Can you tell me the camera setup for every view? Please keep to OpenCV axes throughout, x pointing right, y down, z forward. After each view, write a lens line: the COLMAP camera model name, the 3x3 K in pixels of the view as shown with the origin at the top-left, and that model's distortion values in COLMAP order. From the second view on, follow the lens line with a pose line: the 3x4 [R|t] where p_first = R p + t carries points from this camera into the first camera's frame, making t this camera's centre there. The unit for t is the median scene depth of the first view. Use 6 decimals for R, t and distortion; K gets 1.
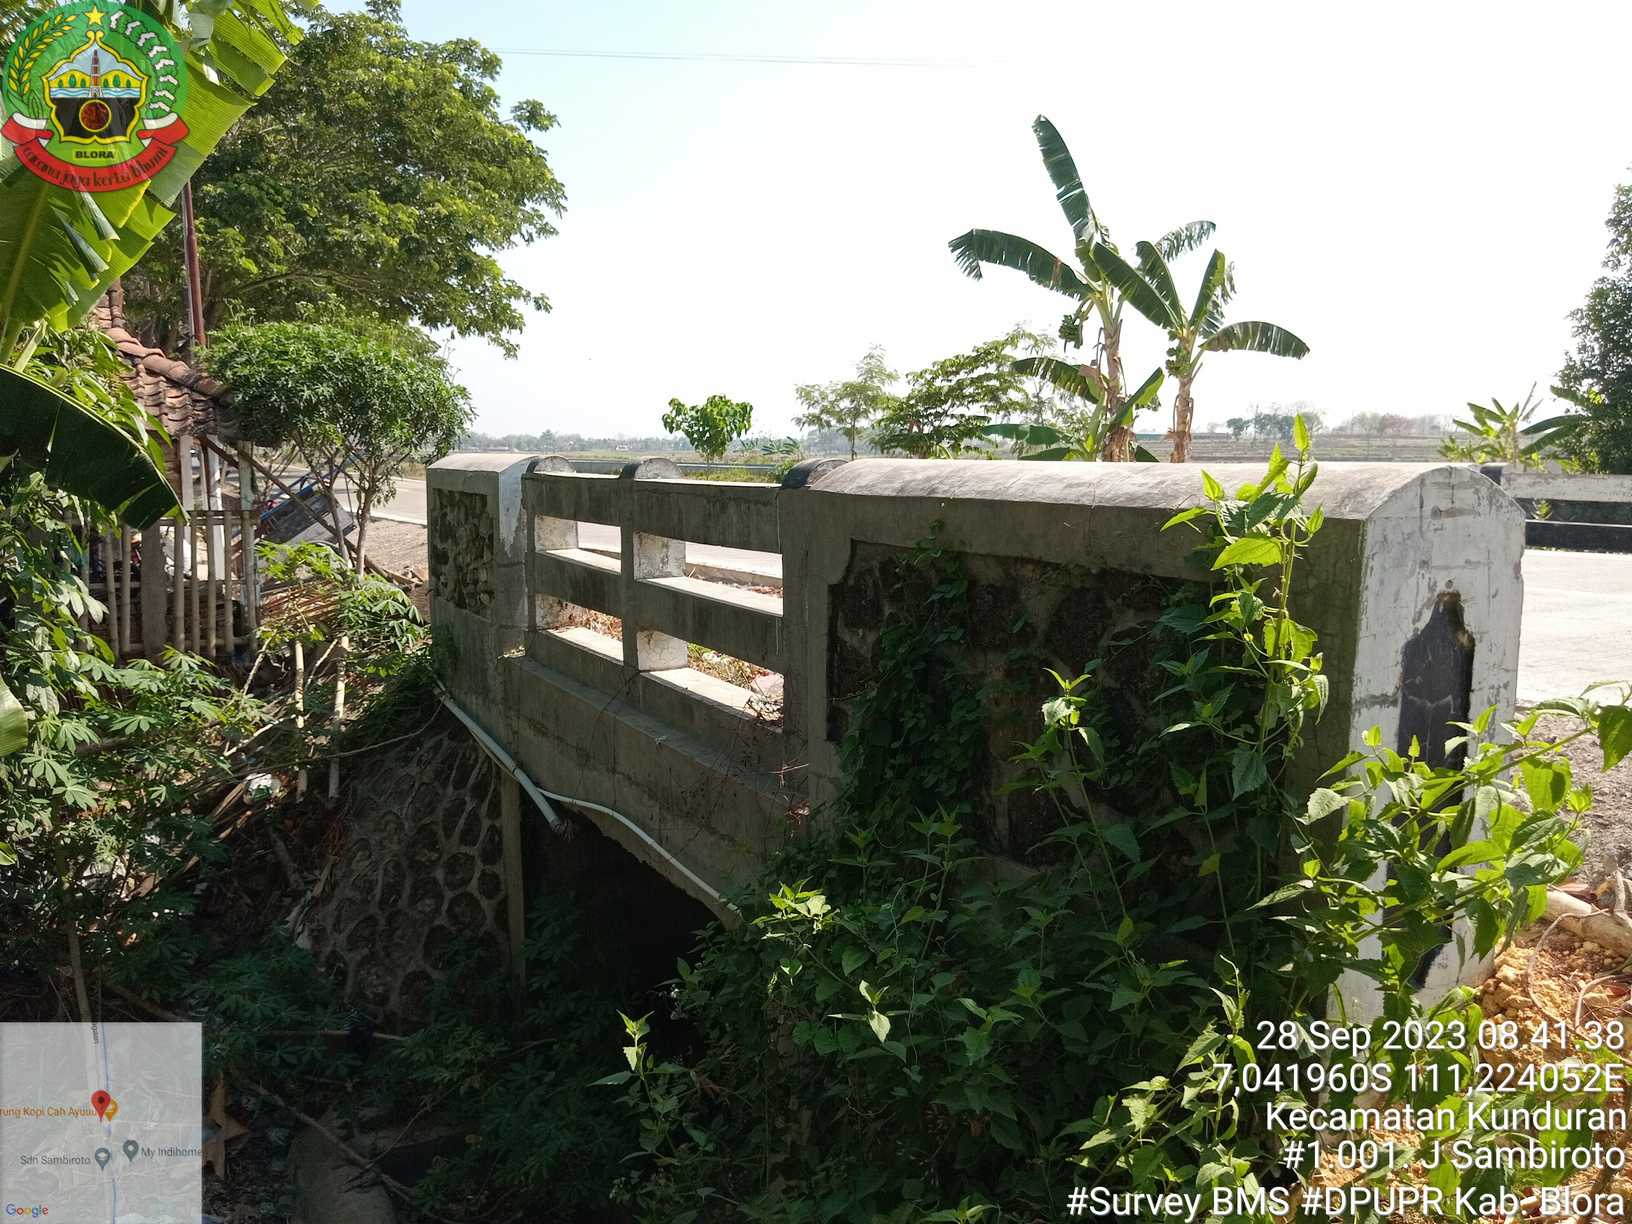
lens RADIAL K [[1223.6, 0, 822.6], [0, 1223.6, 609.6], [0, 0, 1]] dist [0.030589, -0.065393]
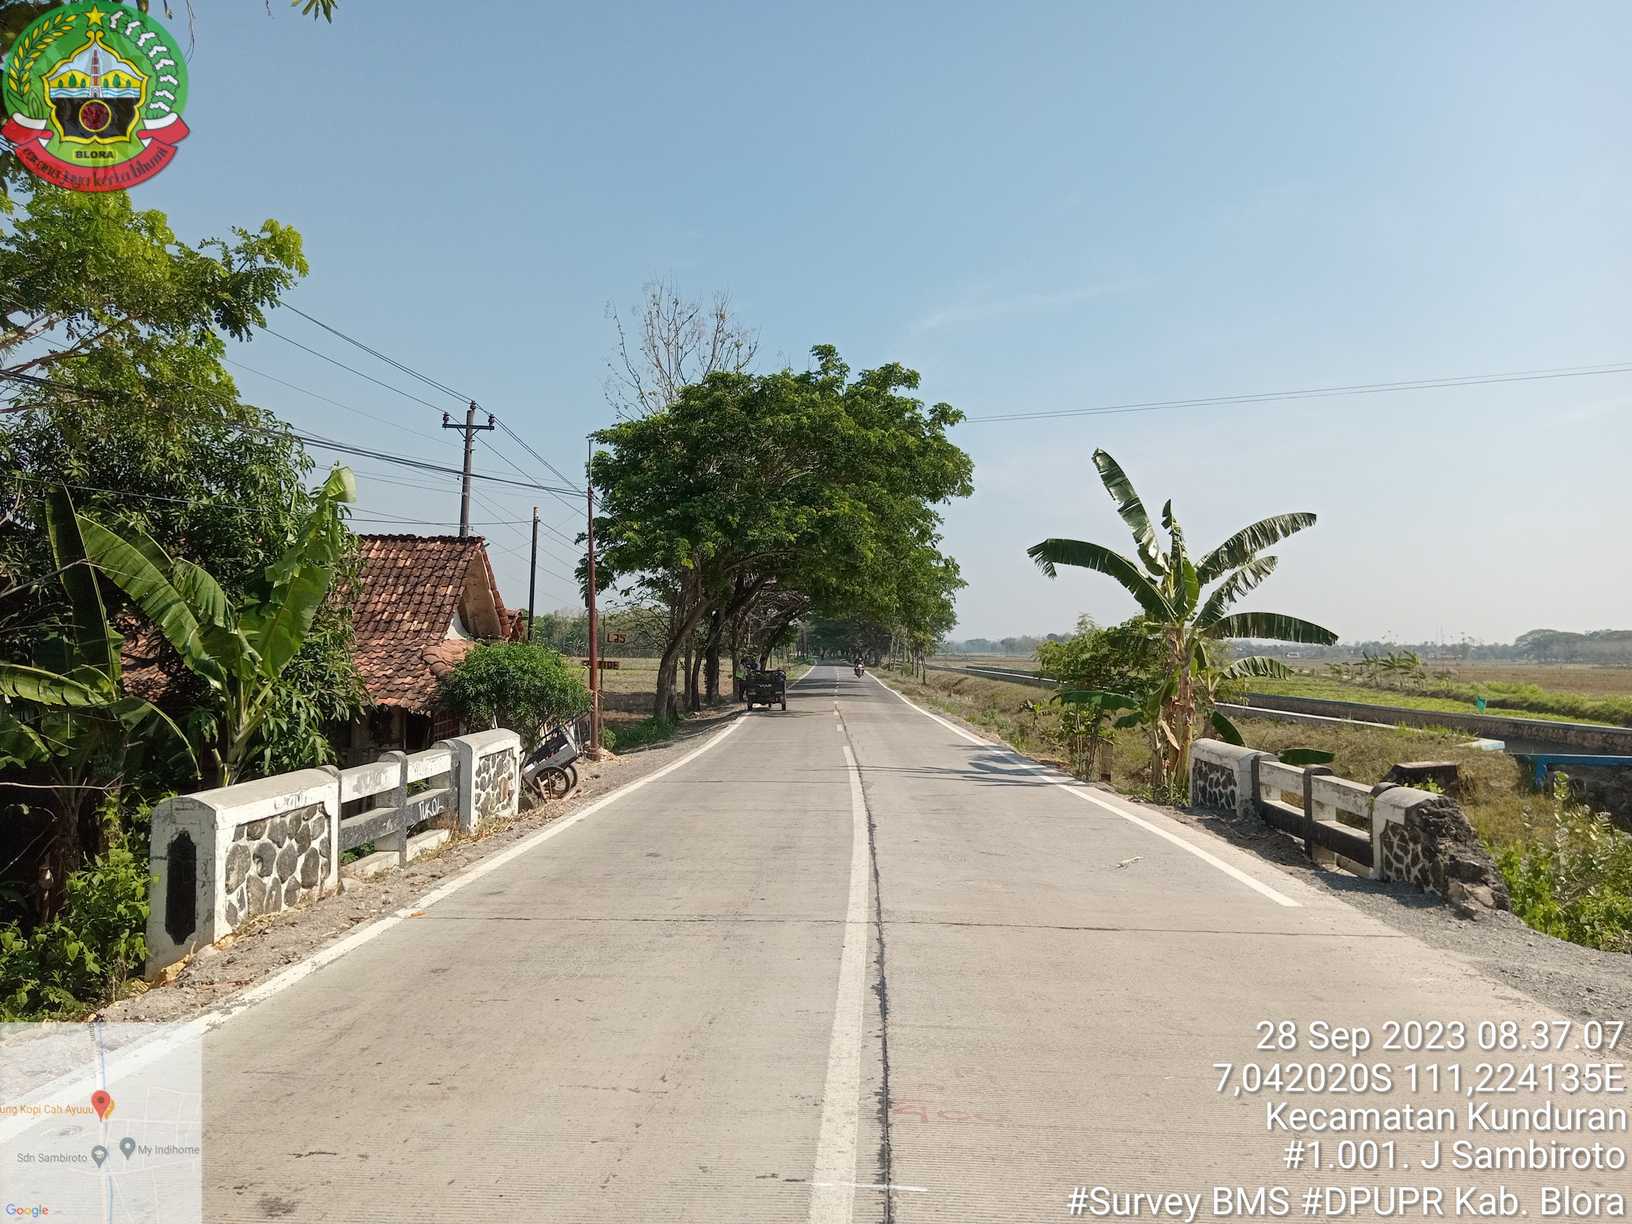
lens RADIAL K [[1223.6, 0, 788.9], [0, 1223.6, 632.1], [0, 0, 1]] dist [0.030589, -0.065393]
pose [[0.855724, -0.008423, -0.517365, 0.361263], [-0.068318, 0.989275, -0.129104, -0.022973], [0.512903, 0.145823, 0.845970, -0.119048]]
